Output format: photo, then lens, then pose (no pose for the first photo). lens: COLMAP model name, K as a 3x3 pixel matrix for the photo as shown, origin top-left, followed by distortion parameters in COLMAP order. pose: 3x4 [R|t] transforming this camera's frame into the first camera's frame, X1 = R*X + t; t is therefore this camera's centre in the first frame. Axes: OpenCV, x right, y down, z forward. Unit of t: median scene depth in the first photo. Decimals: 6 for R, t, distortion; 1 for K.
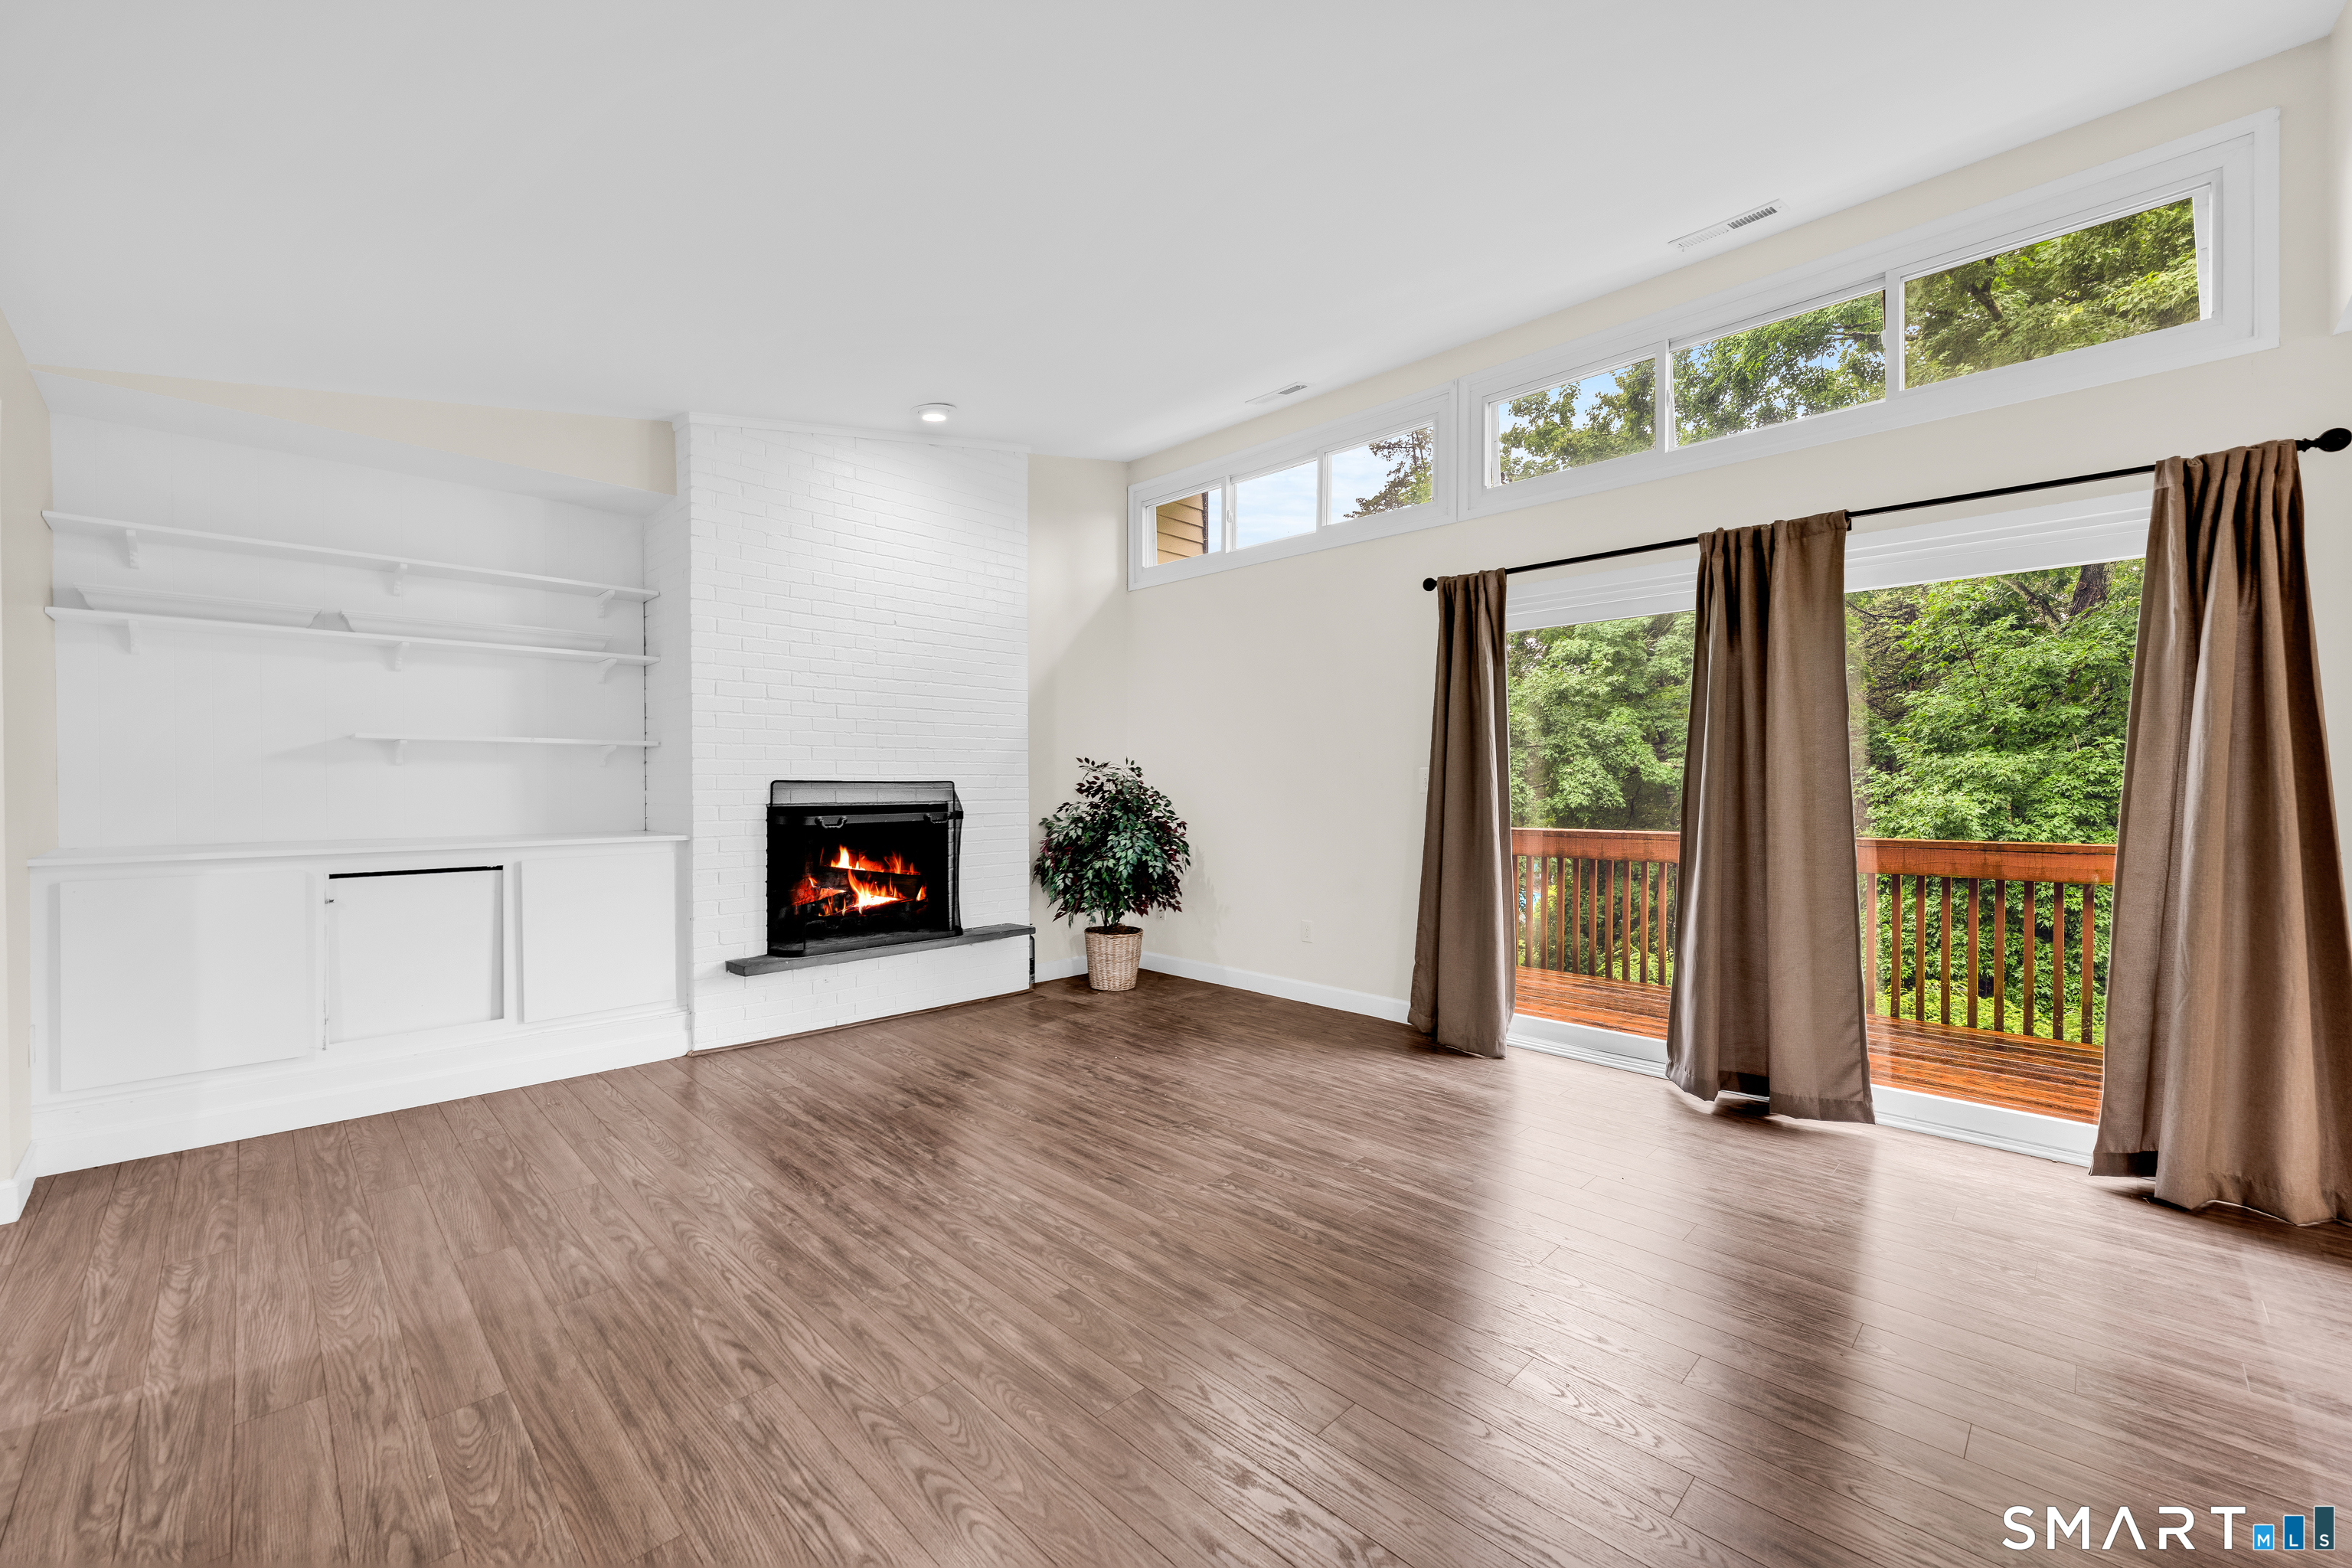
lens RADIAL K [[957.6, 0, 1172.6], [0, 957.6, 774.8], [0, 0, 1]] dist [-0.001099, -0.000168]
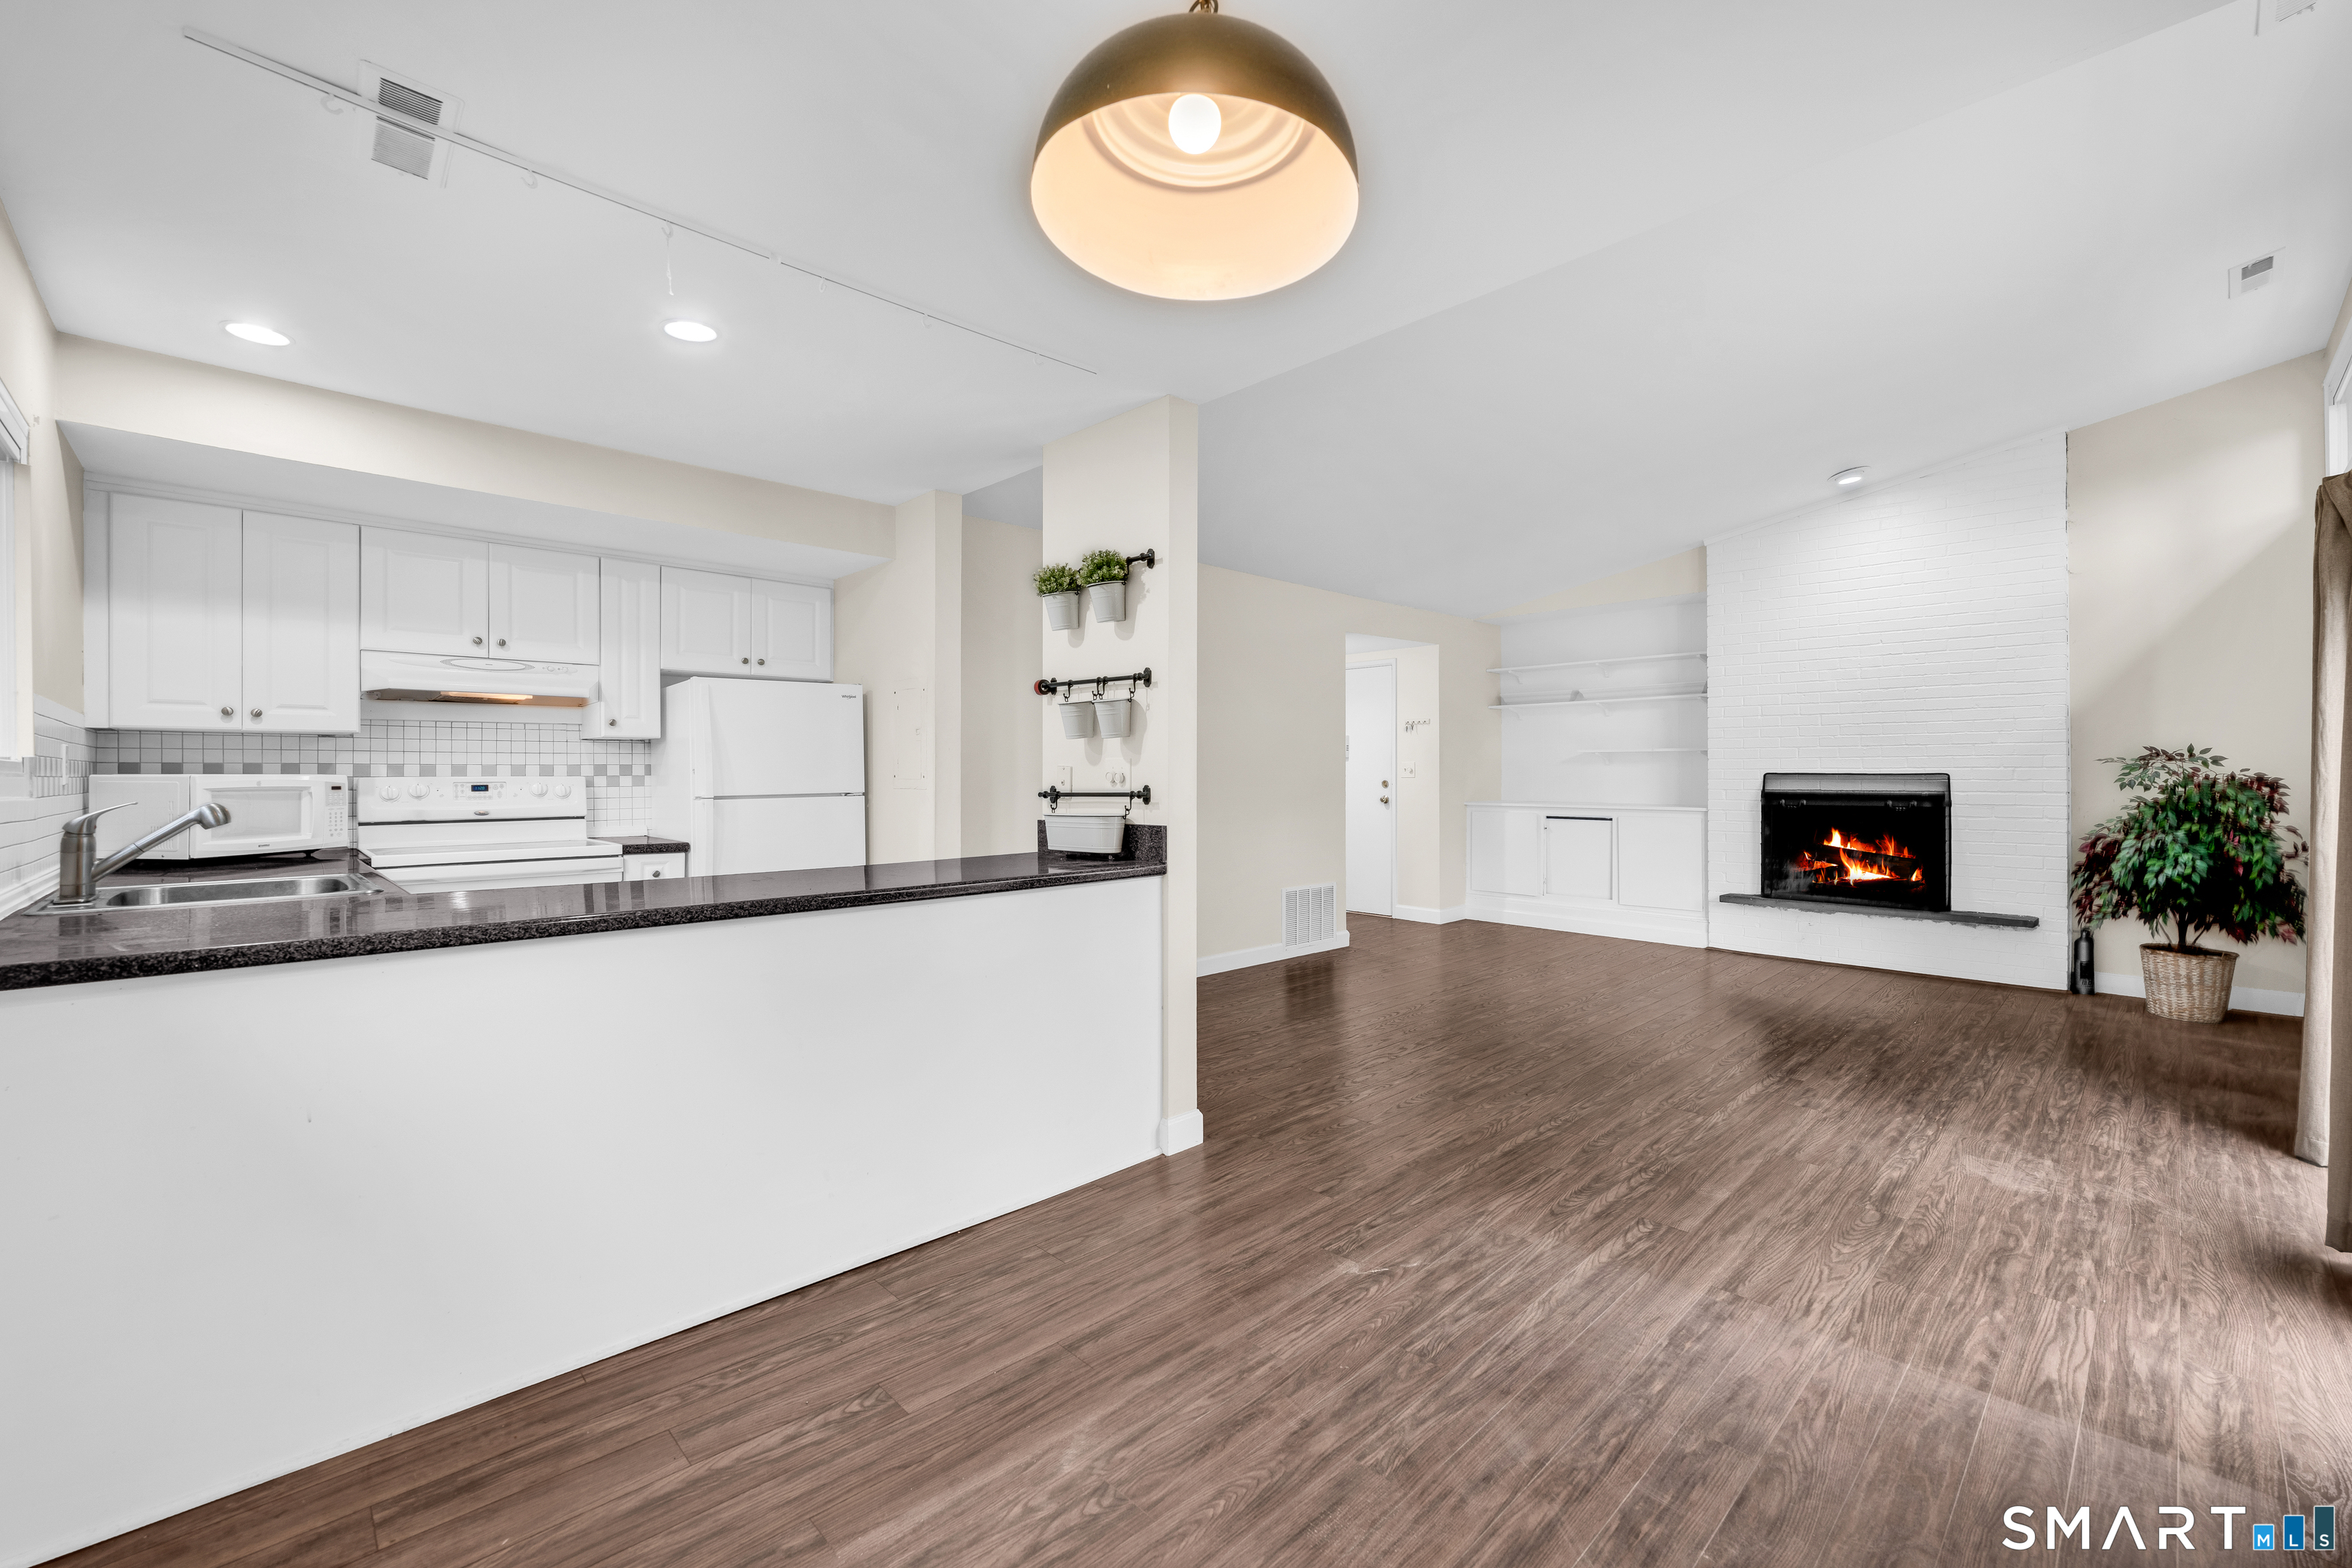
lens RADIAL K [[957.6, 0, 1172.6], [0, 957.6, 774.8], [0, 0, 1]] dist [-0.001099, -0.000168]
pose [[-0.031260, 0.000890, -0.999511, 0.976298], [0.007606, 0.999971, 0.000653, -0.000268], [0.999482, -0.007582, -0.031266, 0.155427]]
